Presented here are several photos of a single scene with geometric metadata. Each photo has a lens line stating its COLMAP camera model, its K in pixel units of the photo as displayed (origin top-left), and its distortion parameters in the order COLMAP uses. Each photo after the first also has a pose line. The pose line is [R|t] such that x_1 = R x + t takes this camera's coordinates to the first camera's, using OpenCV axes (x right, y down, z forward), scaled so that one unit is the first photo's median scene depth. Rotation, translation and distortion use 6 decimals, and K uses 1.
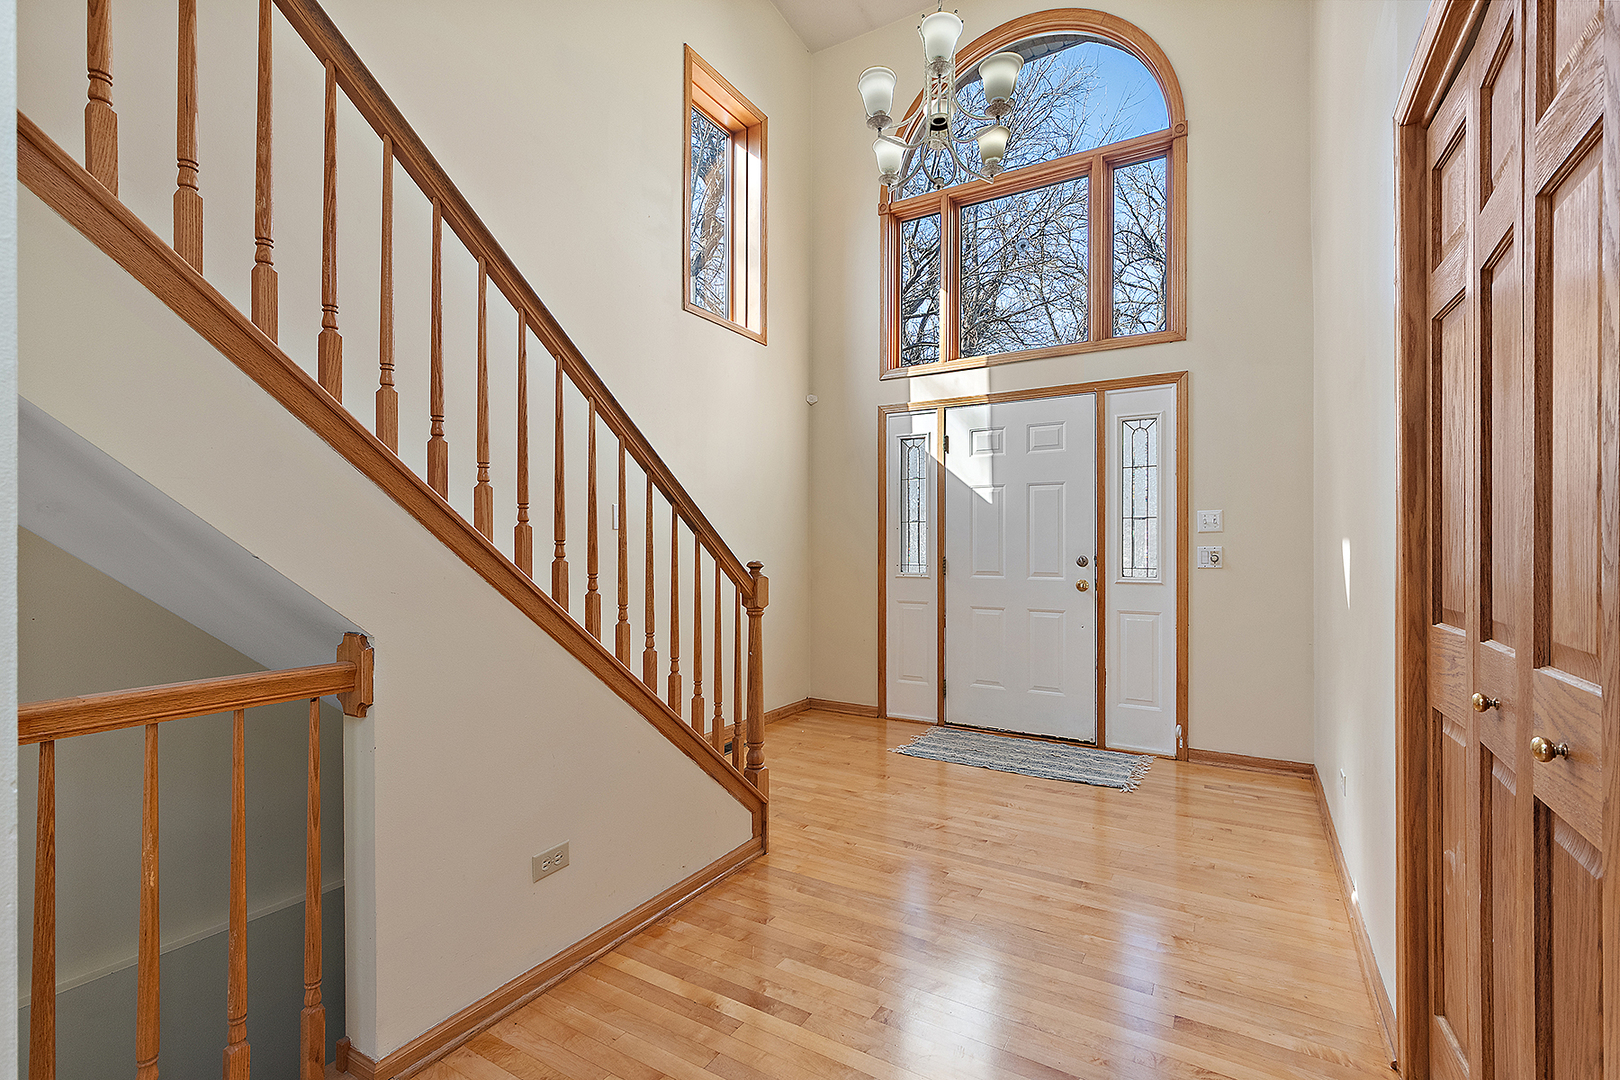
lens RADIAL K [[725.9, 0, 799.4], [0, 725.9, 547.3], [0, 0, 1]] dist [-0.018573, 0.001120]
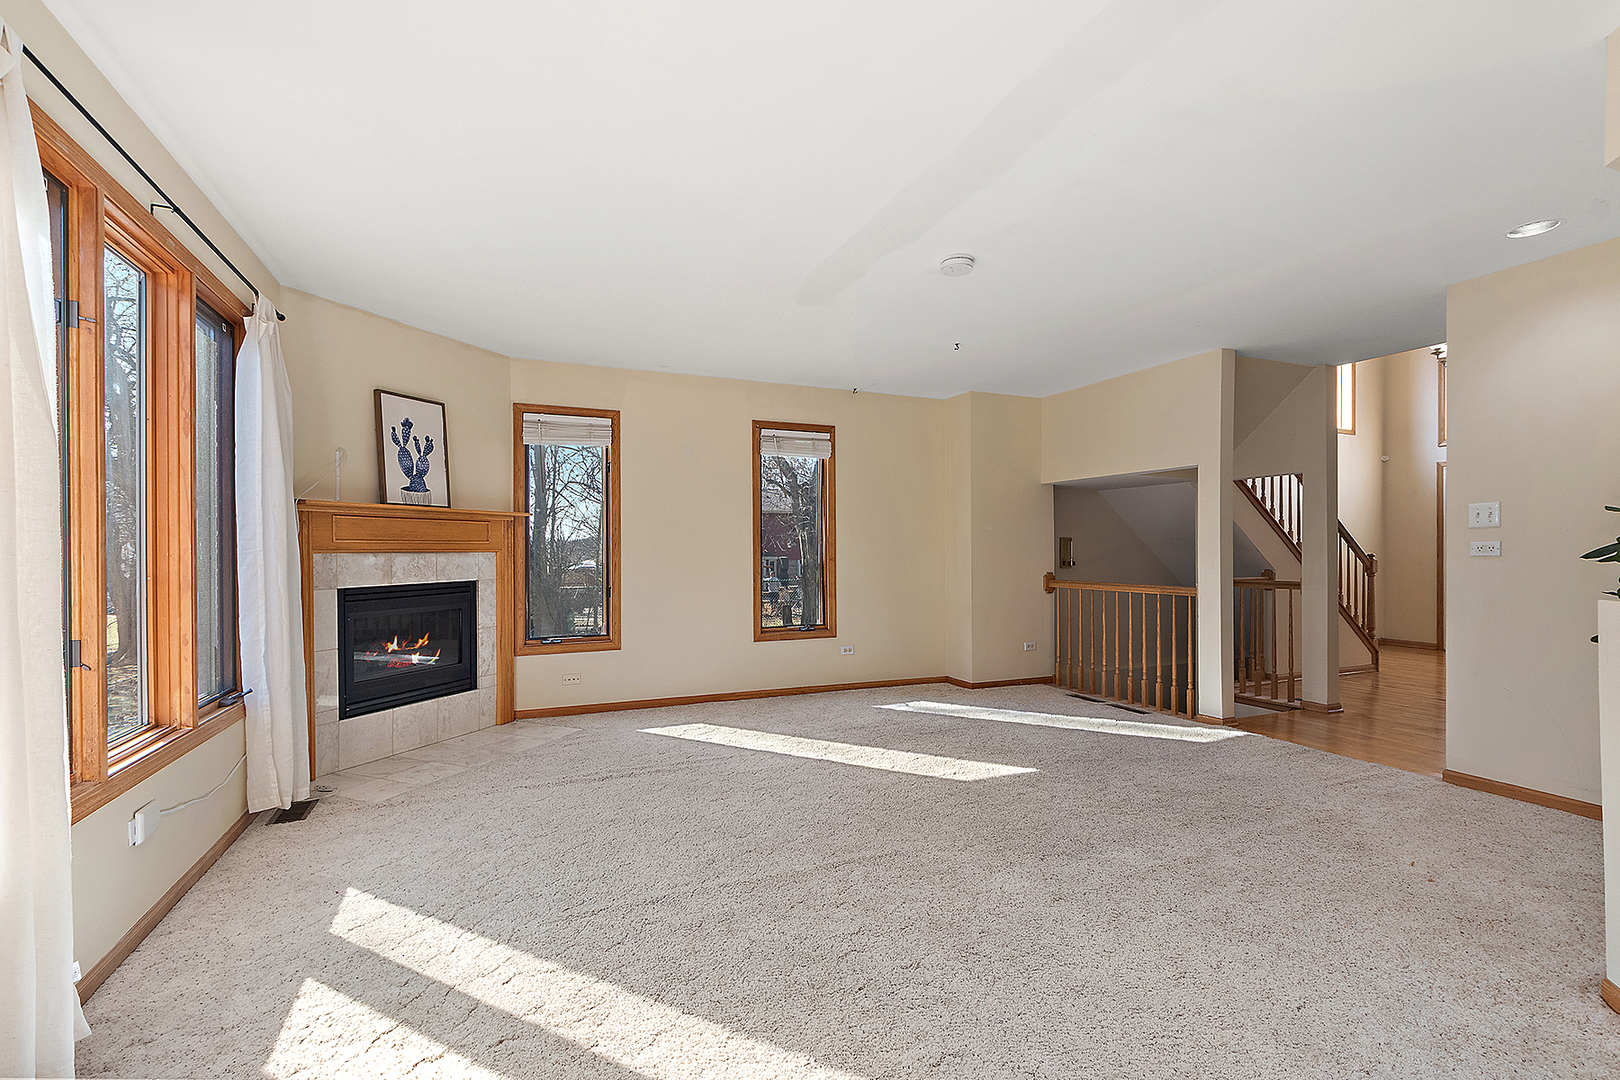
lens RADIAL K [[725.9, 0, 817.2], [0, 725.9, 543.0], [0, 0, 1]] dist [-0.018573, 0.001120]
pose [[0.820181, -0.007344, -0.572057, -0.142852], [0.003133, 0.999960, -0.008346, -0.002117], [0.572095, 0.005053, 0.820171, -1.415436]]
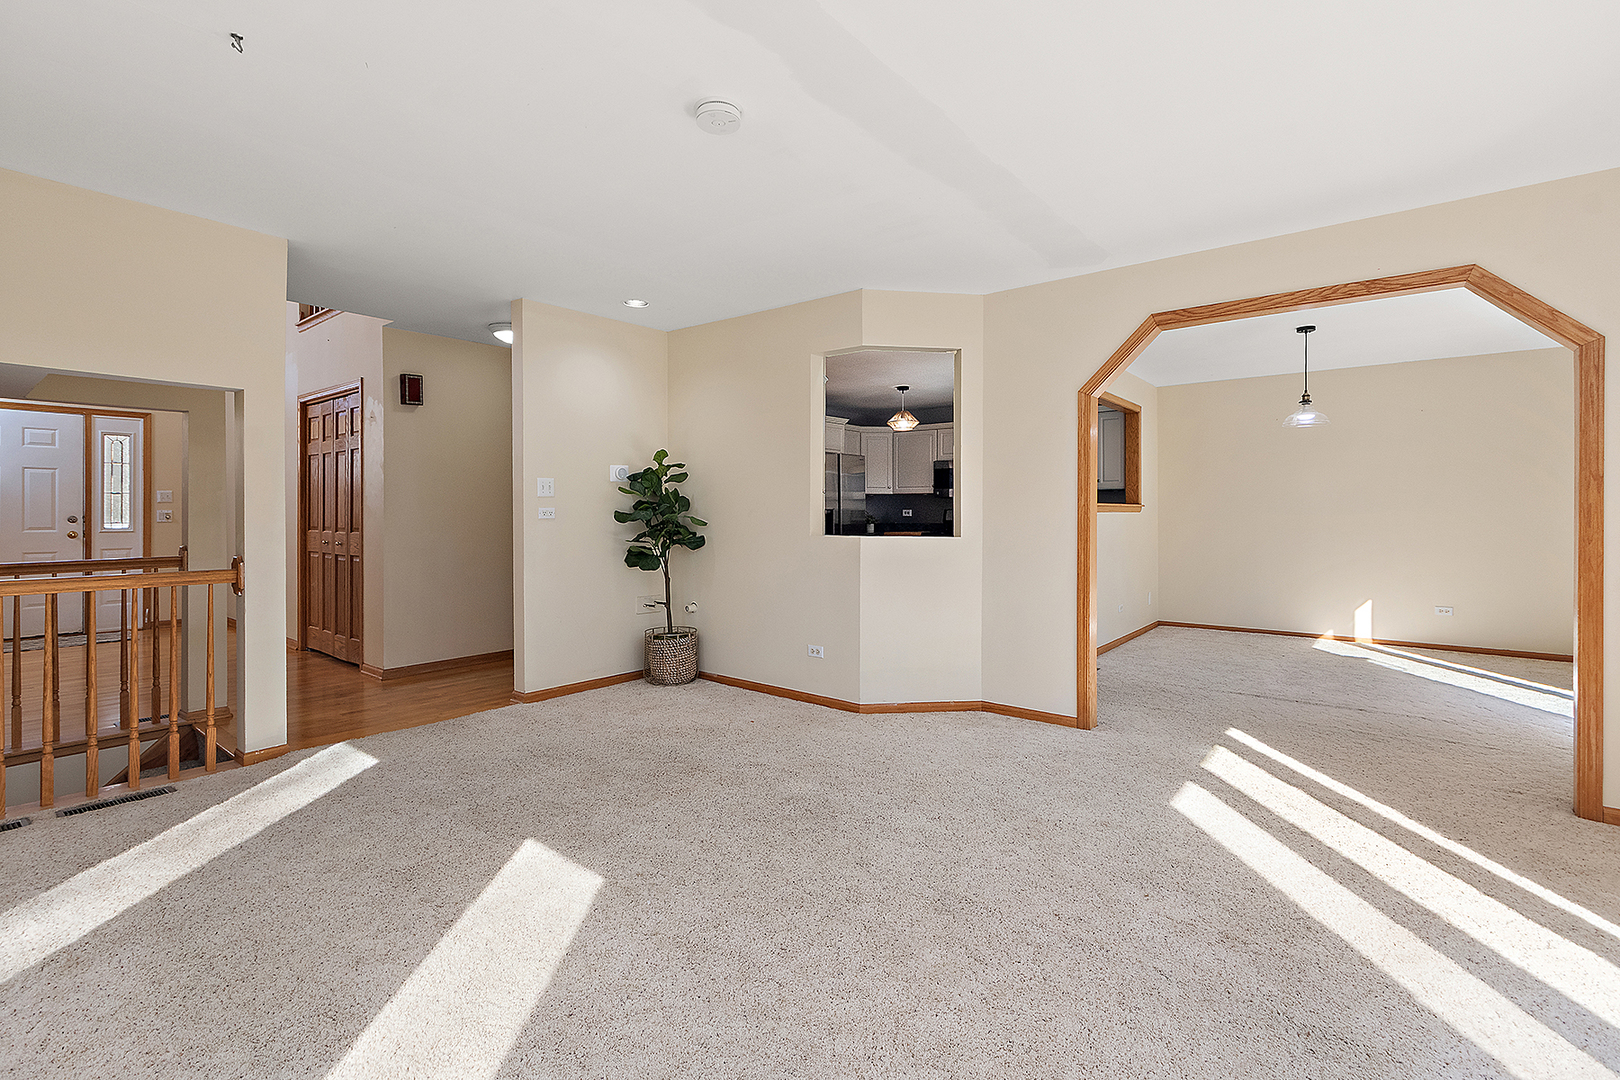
lens RADIAL K [[725.9, 0, 805.1], [0, 725.9, 515.3], [0, 0, 1]] dist [-0.018573, 0.001120]
pose [[0.126262, -0.001867, 0.991995, -1.002157], [-0.005027, 0.999984, 0.002522, -0.001843], [-0.991984, -0.005305, 0.126250, -0.826515]]
